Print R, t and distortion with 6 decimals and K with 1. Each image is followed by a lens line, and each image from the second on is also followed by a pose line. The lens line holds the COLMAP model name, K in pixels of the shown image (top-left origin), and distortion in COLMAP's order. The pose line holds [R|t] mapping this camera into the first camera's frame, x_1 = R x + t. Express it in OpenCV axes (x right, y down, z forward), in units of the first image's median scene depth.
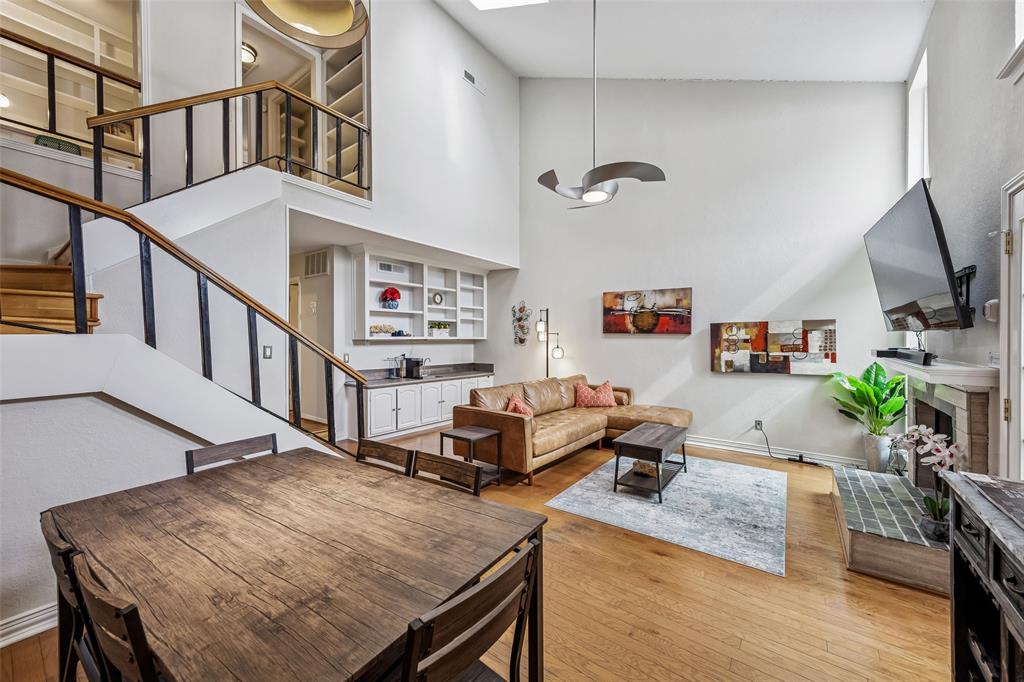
lens RADIAL K [[401.9, 0, 520.6], [0, 401.9, 342.5], [0, 0, 1]] dist [0.006940, -0.000837]
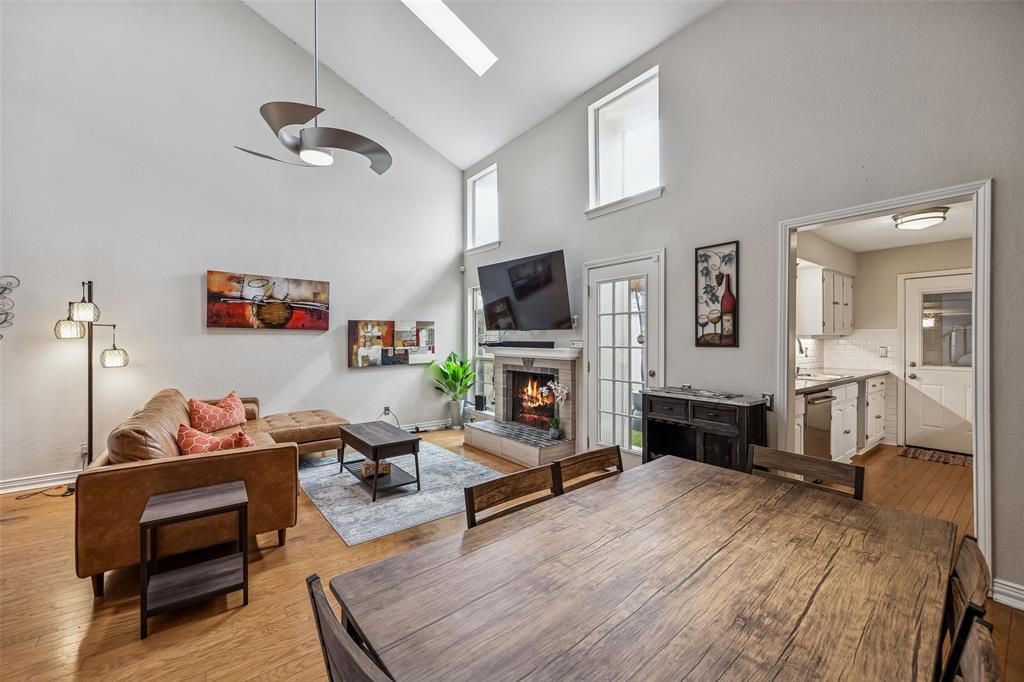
lens RADIAL K [[401.9, 0, 519.2], [0, 401.9, 341.8], [0, 0, 1]] dist [0.006940, -0.000837]
pose [[0.264242, -0.008601, 0.964418, -0.435711], [0.010849, 0.999923, 0.005945, 0.006484], [-0.964395, 0.008892, 0.264315, 0.345144]]
